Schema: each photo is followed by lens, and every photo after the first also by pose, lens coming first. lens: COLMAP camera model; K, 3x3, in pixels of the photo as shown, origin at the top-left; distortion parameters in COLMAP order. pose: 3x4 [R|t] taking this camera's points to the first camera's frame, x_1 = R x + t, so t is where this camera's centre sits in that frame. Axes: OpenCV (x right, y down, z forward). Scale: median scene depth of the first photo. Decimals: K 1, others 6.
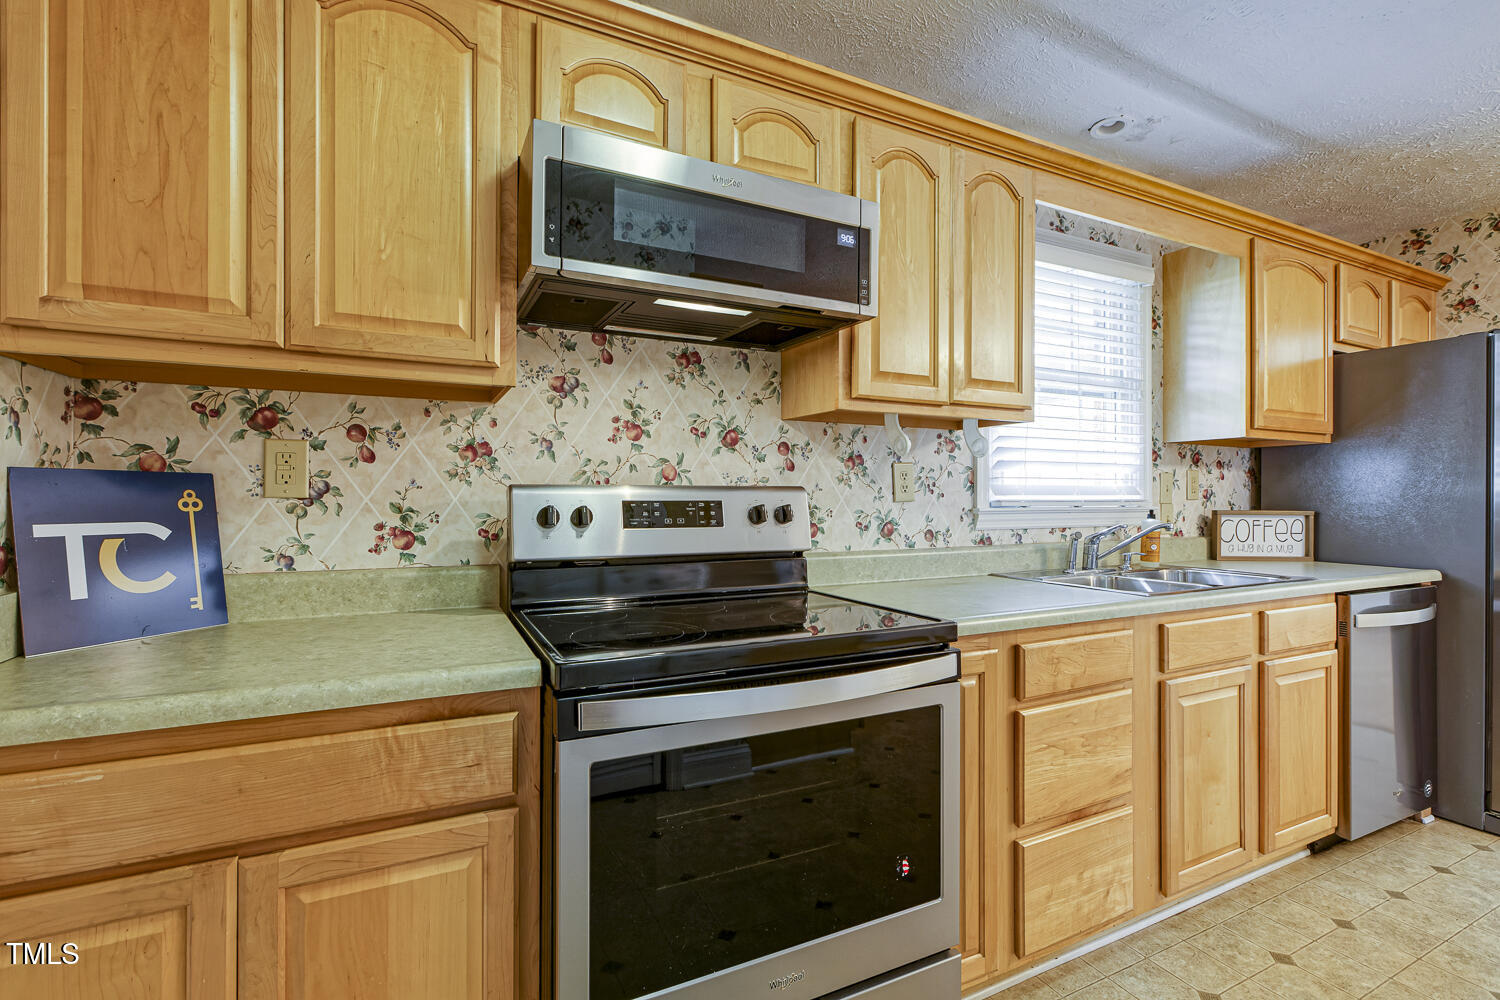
lens RADIAL K [[670.8, 0, 751.7], [0, 670.8, 495.6], [0, 0, 1]] dist [-0.002435, 0.000866]
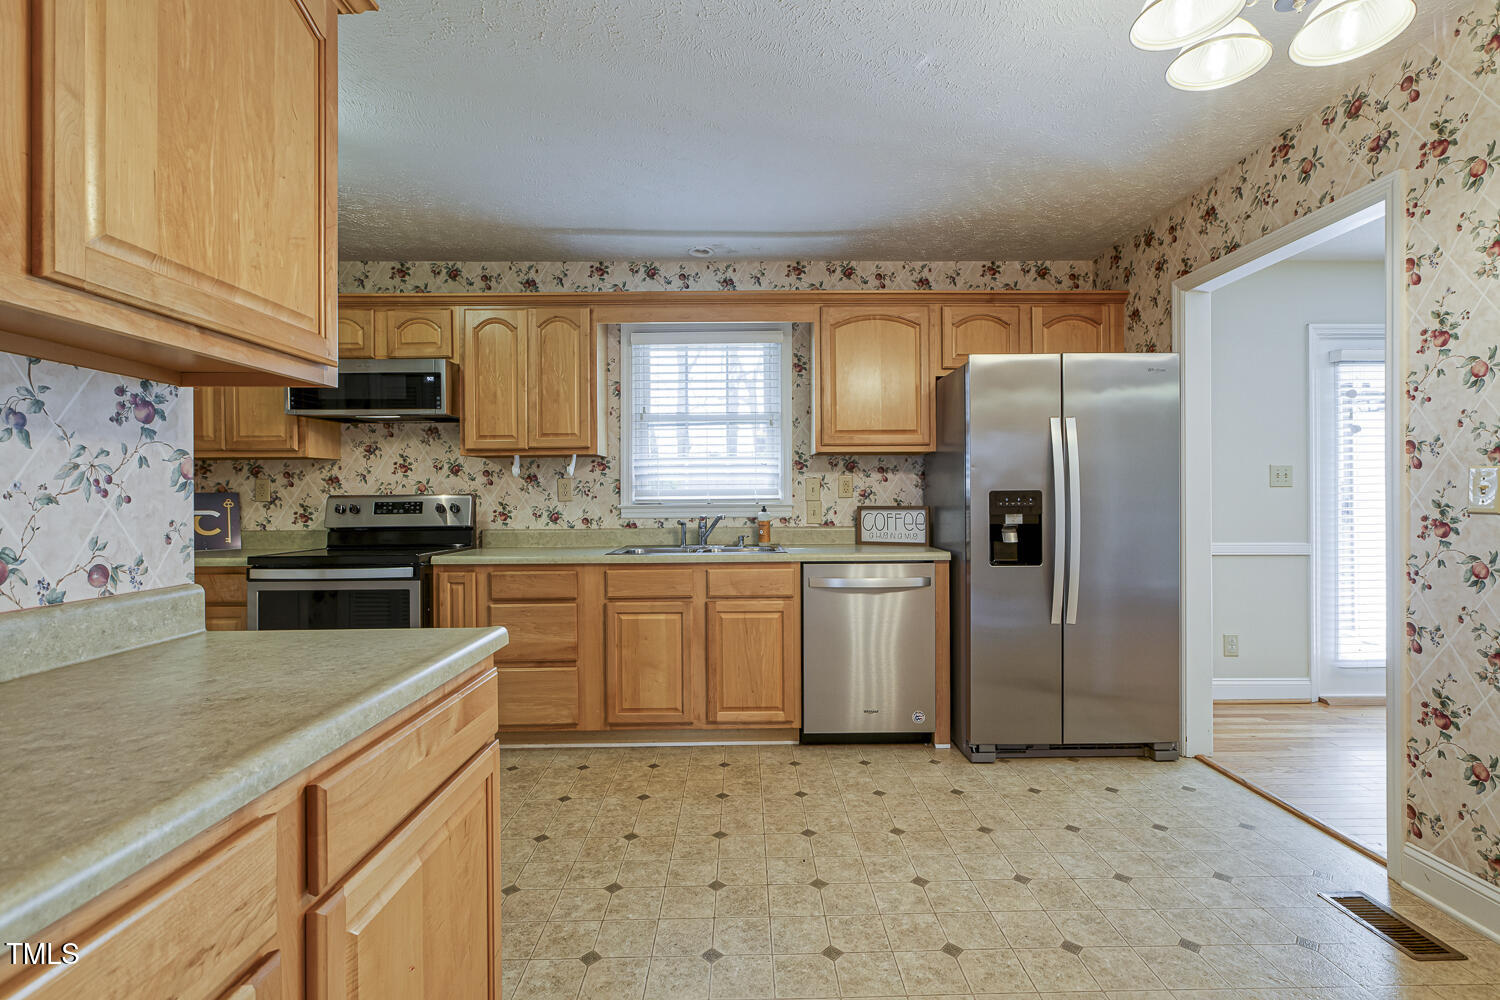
lens RADIAL K [[670.8, 0, 752.2], [0, 670.8, 499.0], [0, 0, 1]] dist [-0.002435, 0.000866]
pose [[0.905622, -0.006525, -0.424037, 1.575526], [0.010422, 0.999922, 0.006872, -0.003858], [0.423959, -0.010643, 0.905619, -0.400109]]
